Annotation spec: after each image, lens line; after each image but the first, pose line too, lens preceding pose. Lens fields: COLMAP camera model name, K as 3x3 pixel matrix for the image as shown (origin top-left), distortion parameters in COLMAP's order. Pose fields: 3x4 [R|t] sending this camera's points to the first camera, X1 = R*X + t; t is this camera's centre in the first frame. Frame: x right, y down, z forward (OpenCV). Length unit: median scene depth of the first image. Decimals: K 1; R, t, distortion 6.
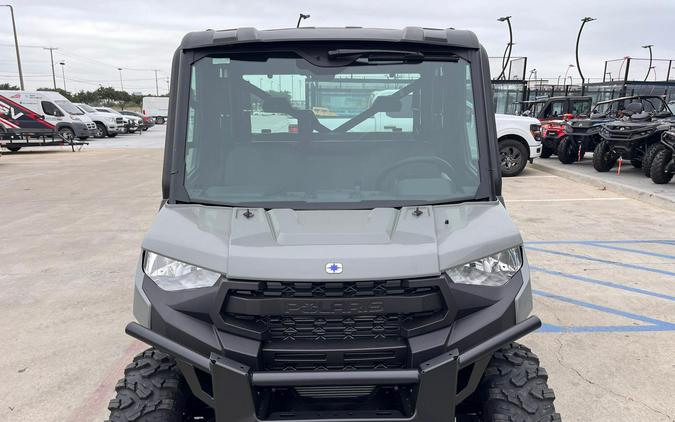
lens RADIAL K [[518.1, 0, 336.7], [0, 518.1, 247.1], [0, 0, 1]] dist [0.070468, -0.110894]
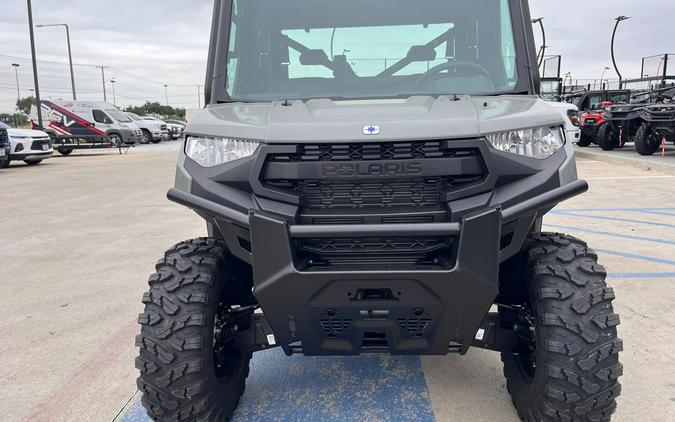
lens RADIAL K [[518.1, 0, 332.1], [0, 518.1, 228.3], [0, 0, 1]] dist [0.070468, -0.110894]
pose [[0.997245, -0.006126, -0.073920, -0.003943], [-0.000868, 0.995552, -0.094213, 0.173895], [0.074169, 0.094018, 0.992804, 0.009234]]
